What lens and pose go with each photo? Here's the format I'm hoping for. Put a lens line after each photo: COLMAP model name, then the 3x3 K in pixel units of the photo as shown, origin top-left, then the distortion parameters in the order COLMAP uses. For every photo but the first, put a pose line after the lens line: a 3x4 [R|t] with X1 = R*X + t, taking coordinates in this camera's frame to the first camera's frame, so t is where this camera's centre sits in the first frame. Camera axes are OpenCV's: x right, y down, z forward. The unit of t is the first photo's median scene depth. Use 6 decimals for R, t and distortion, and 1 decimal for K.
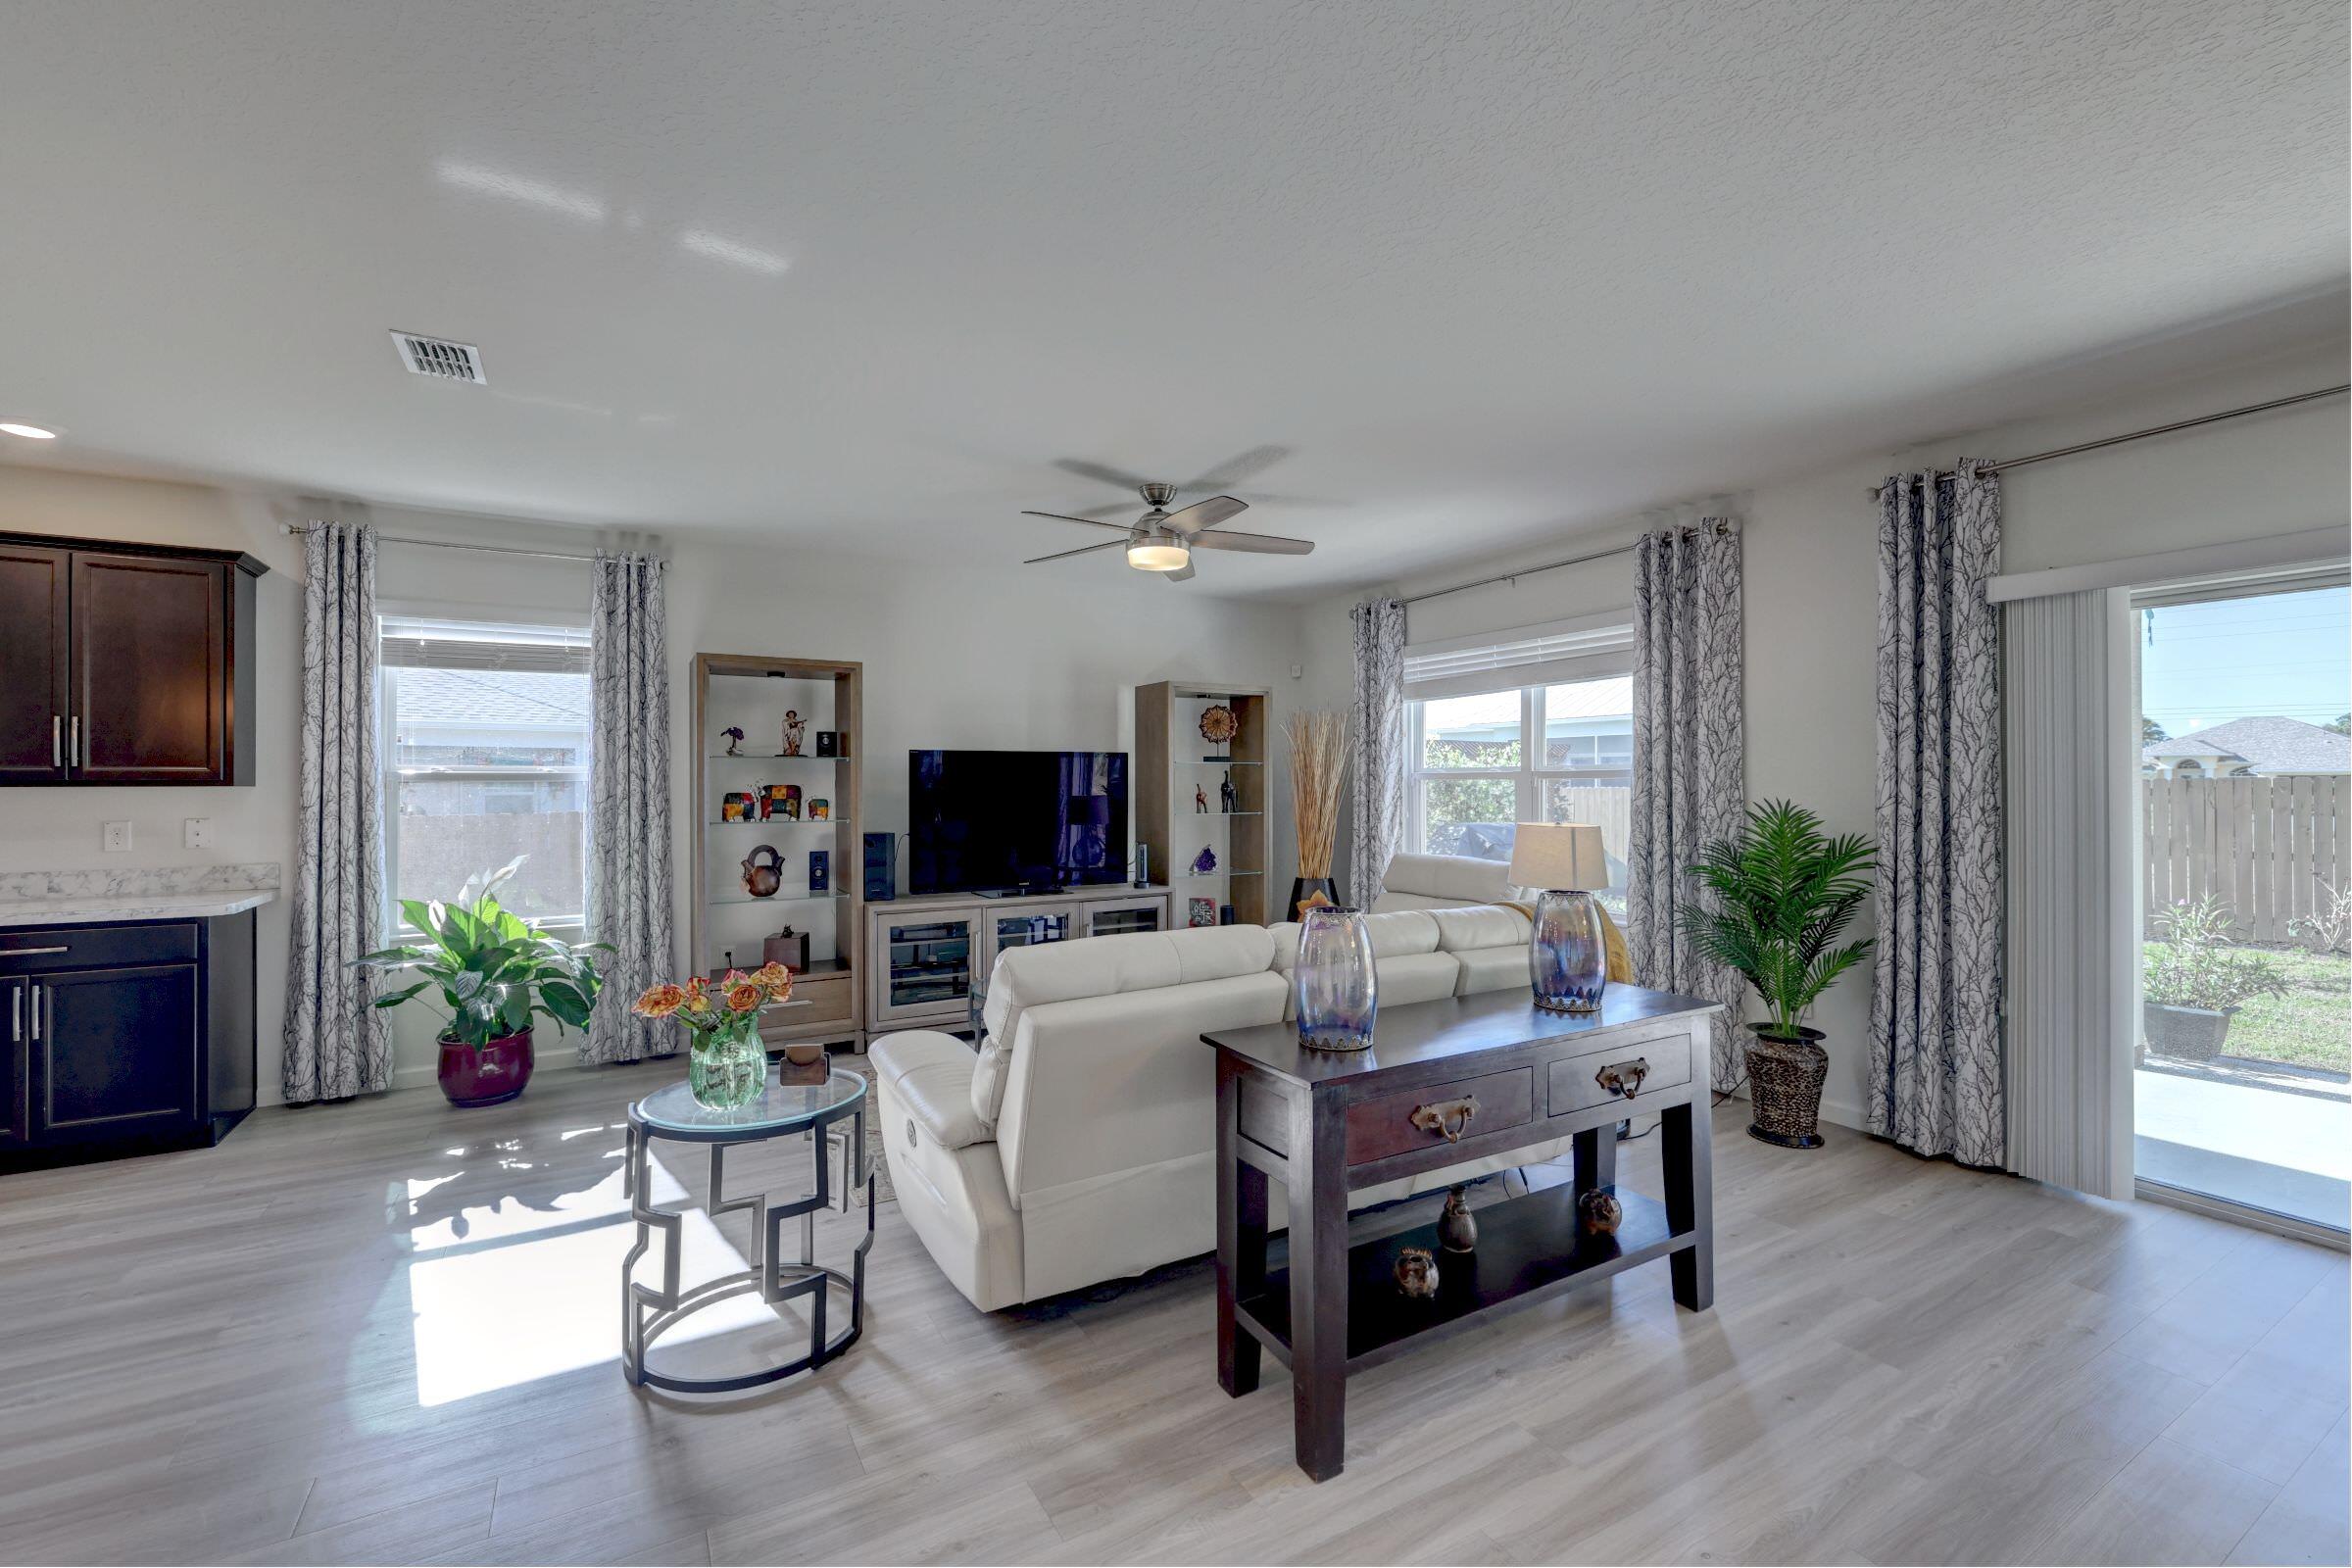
lens RADIAL K [[974.1, 0, 1173.7], [0, 974.1, 781.4], [0, 0, 1]] dist [-0.001679, -0.001038]
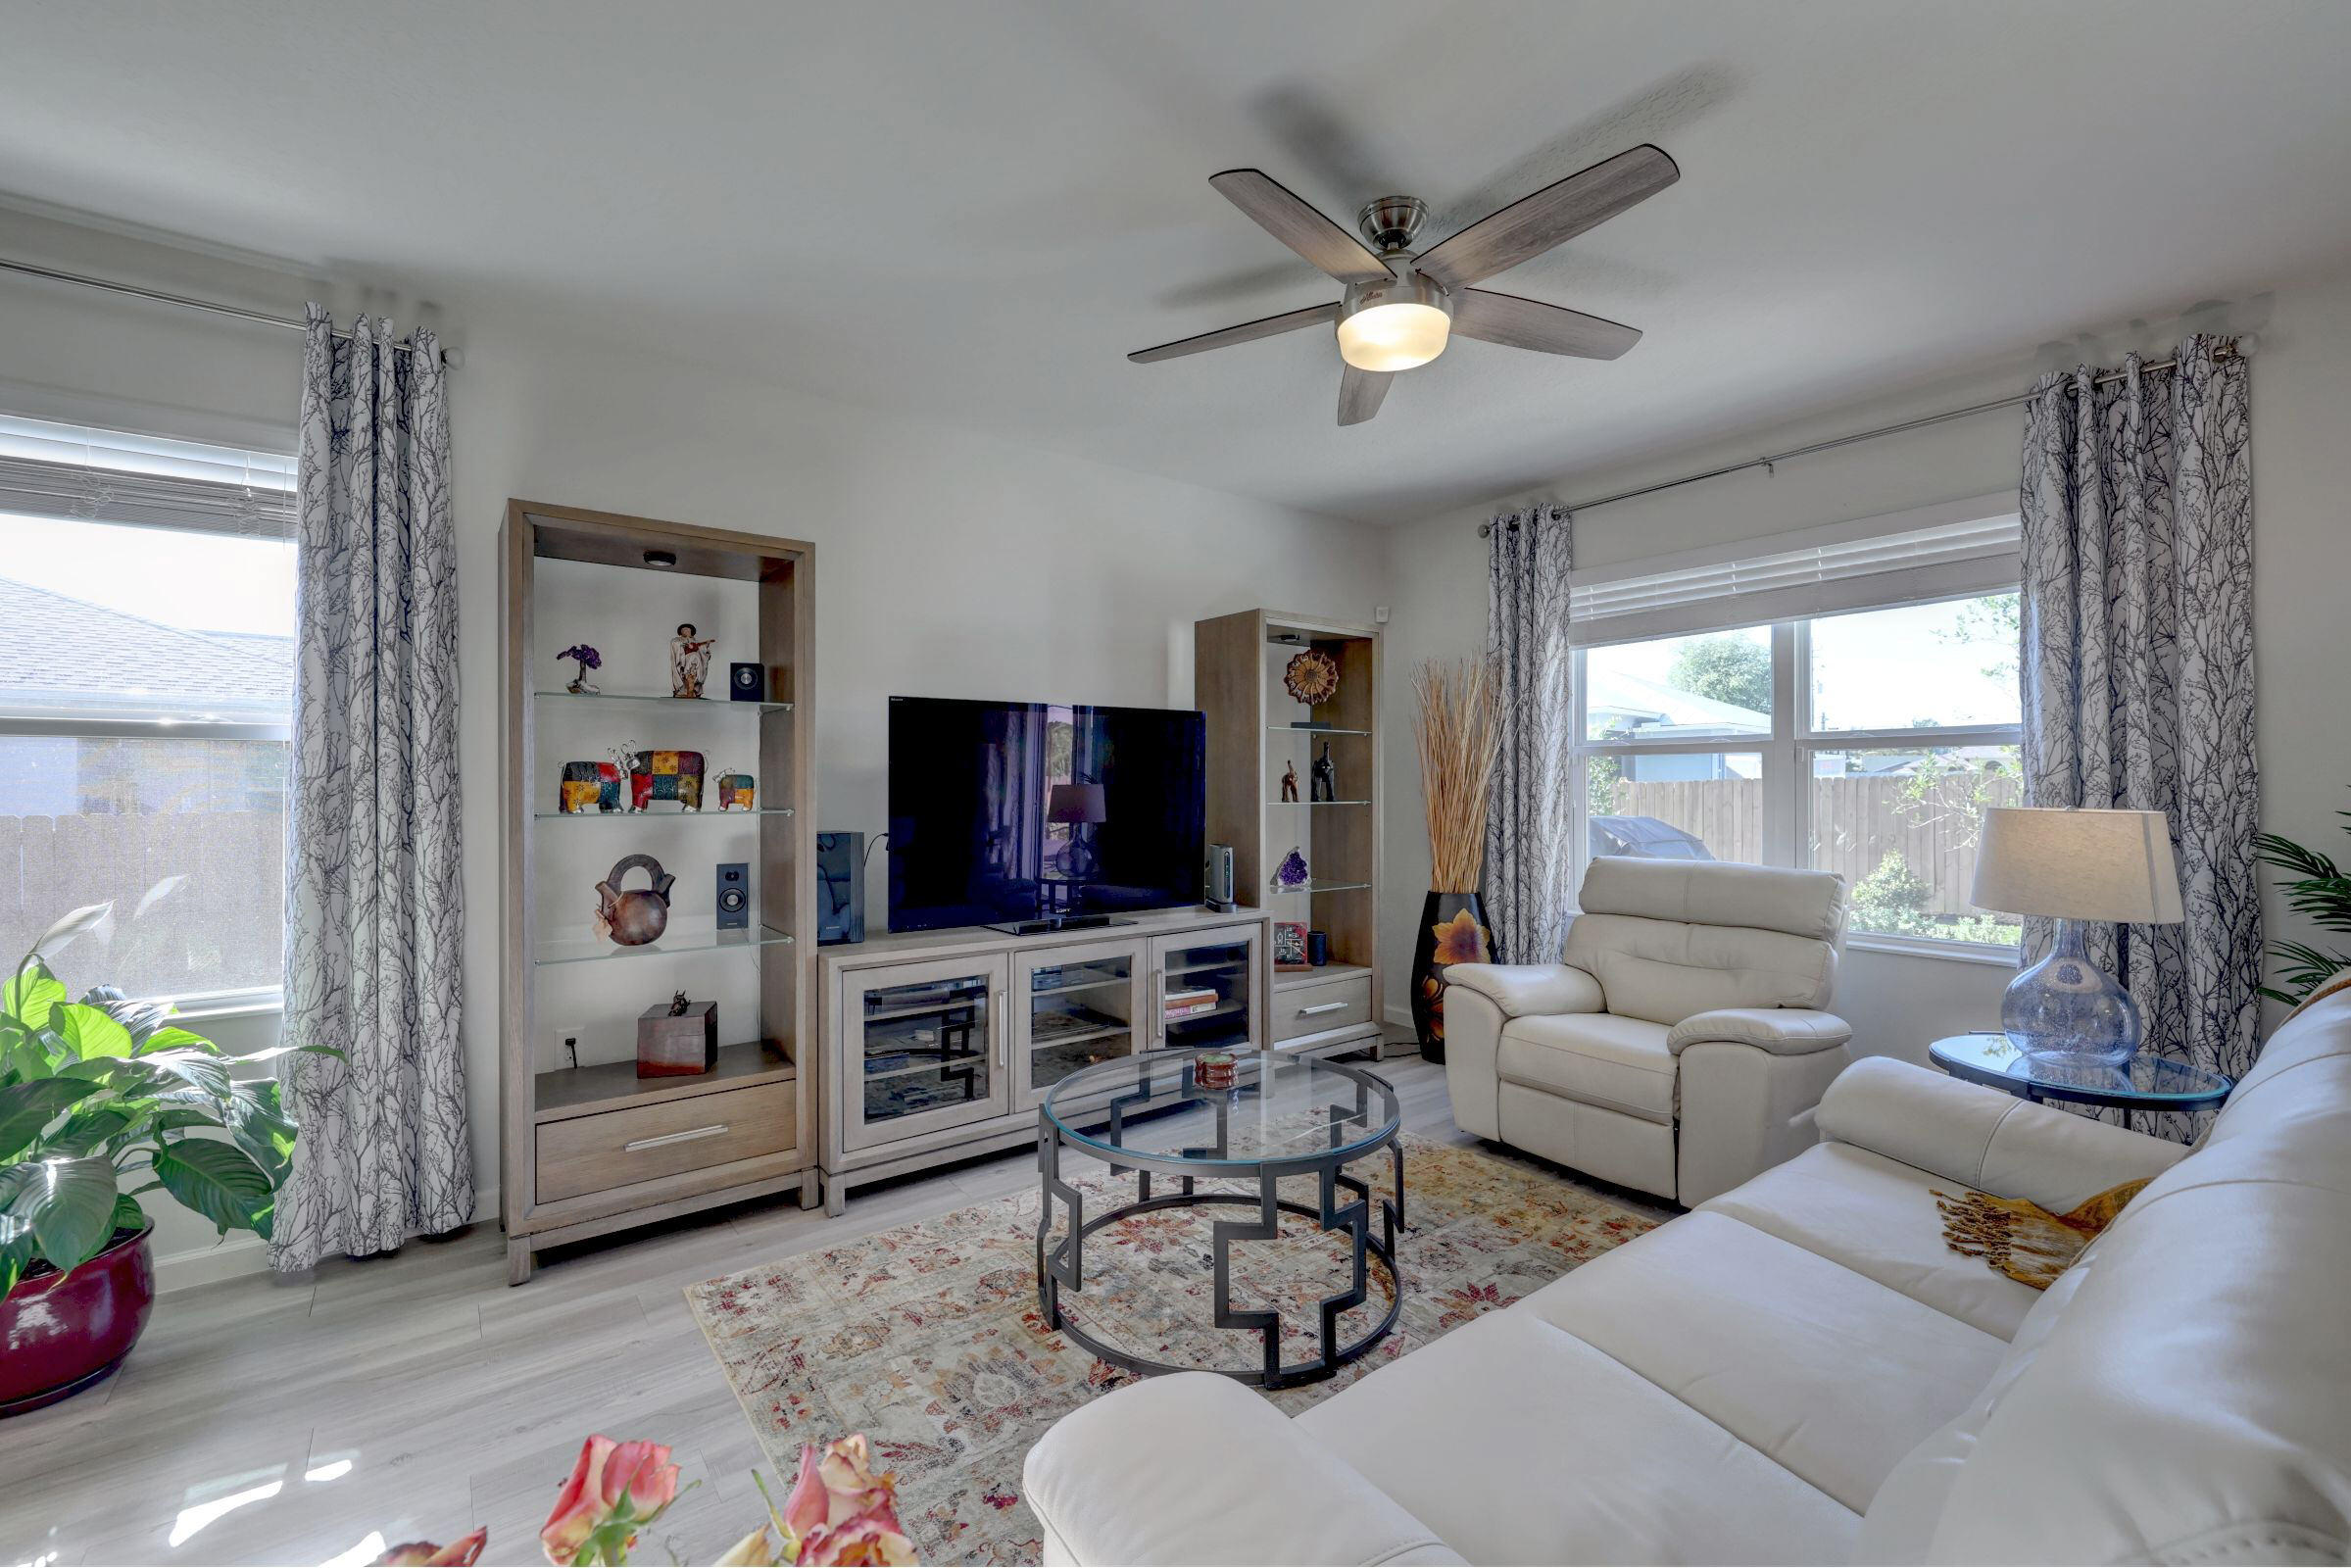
lens RADIAL K [[973.7, 0, 1177.1], [0, 973.7, 782.6], [0, 0, 1]] dist [-0.001679, -0.001038]
pose [[0.991556, 0.000847, 0.129678, -0.209075], [-0.001005, 0.999999, 0.001155, 0.025841], [-0.129677, -0.001275, 0.991555, 0.453889]]
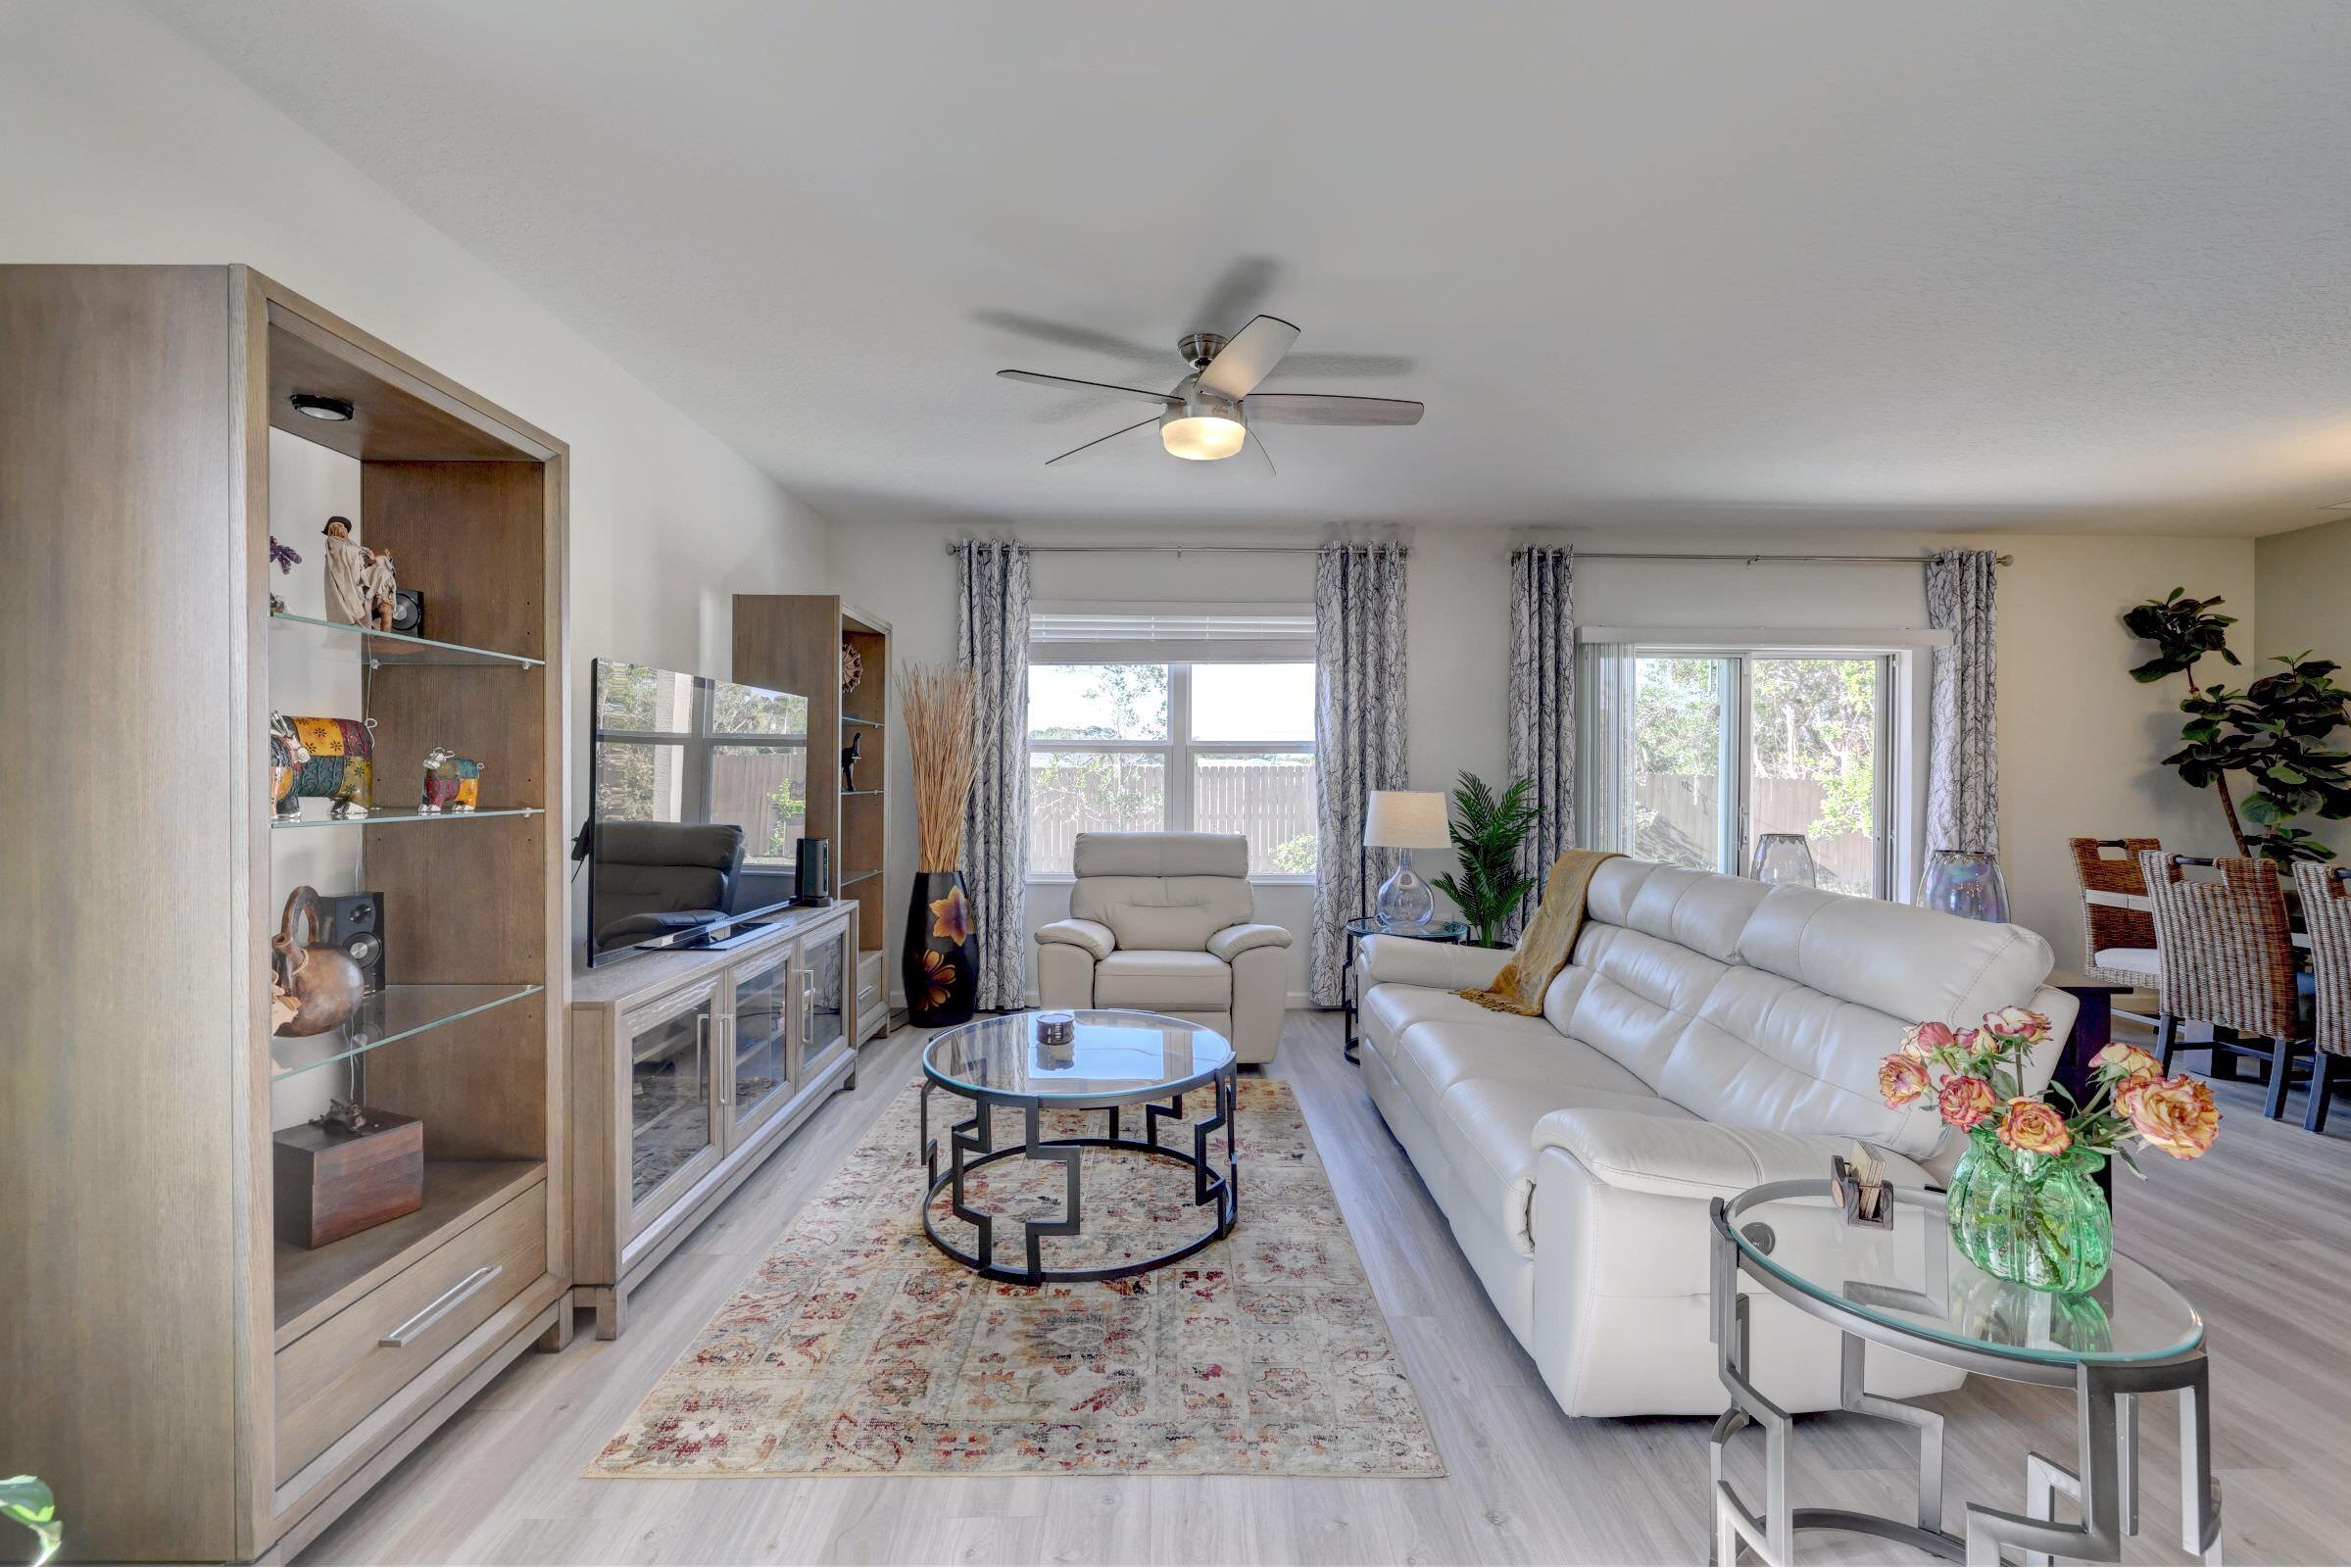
lens RADIAL K [[973.7, 0, 1174.6], [0, 973.7, 780.3], [0, 0, 1]] dist [-0.001679, -0.001038]
pose [[0.490375, -0.000343, 0.871512, -0.661259], [-0.009390, 0.999940, 0.005678, 0.026087], [-0.871461, -0.010968, 0.490342, 0.644052]]
